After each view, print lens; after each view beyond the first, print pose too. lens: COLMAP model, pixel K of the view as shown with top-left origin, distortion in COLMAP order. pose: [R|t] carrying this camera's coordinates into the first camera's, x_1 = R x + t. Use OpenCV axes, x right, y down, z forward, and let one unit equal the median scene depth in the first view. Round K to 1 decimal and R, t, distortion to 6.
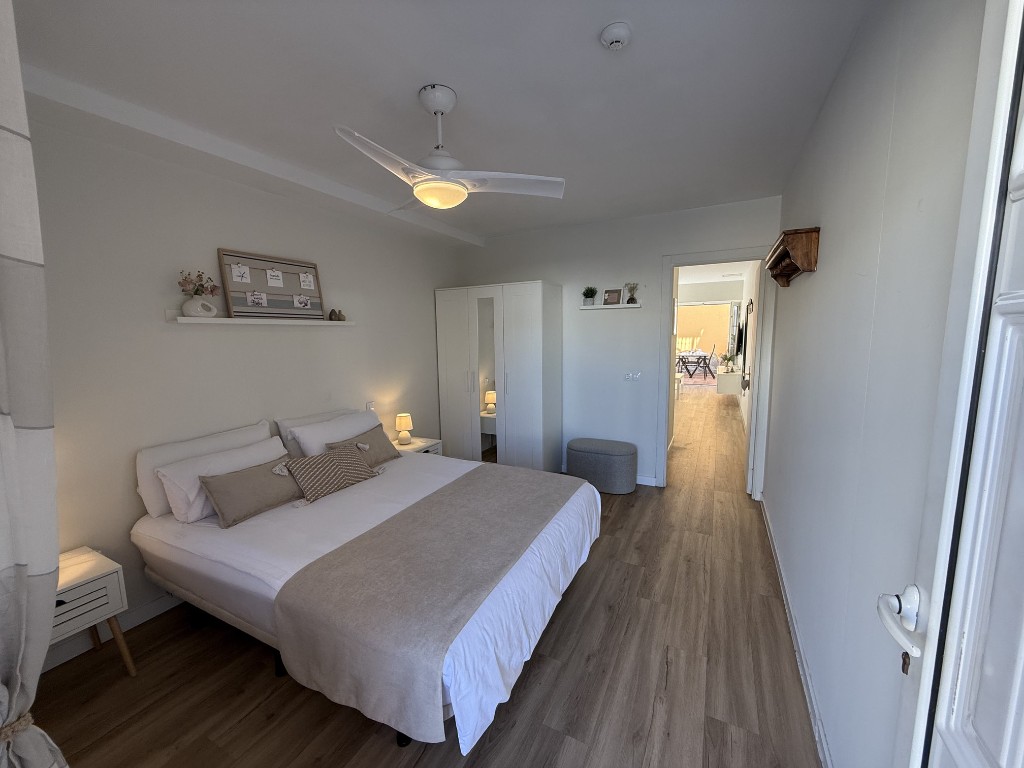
lens RADIAL K [[408.3, 0, 508.3], [0, 408.3, 389.0], [0, 0, 1]] dist [0.001216, -0.000023]
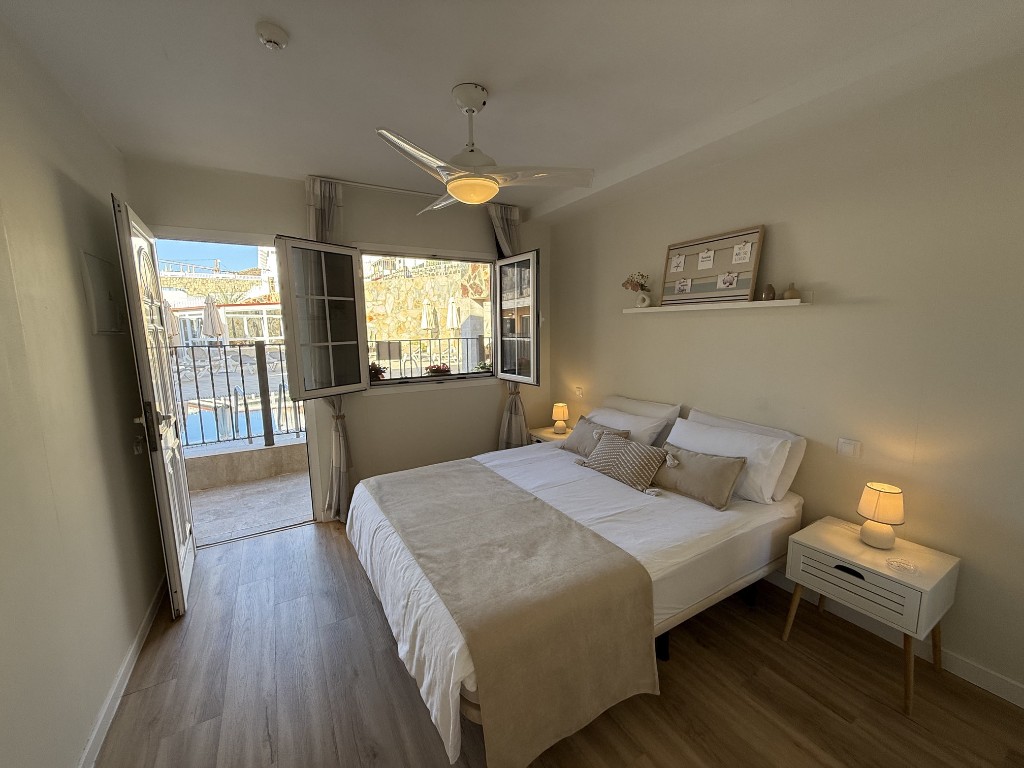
lens RADIAL K [[408.3, 0, 510.8], [0, 408.3, 384.6], [0, 0, 1]] dist [0.001216, -0.000023]
pose [[-0.528661, 0.139727, -0.837254, 0.517615], [-0.095234, 0.970368, 0.222075, -0.168069], [0.843474, 0.197137, -0.499689, 1.209777]]
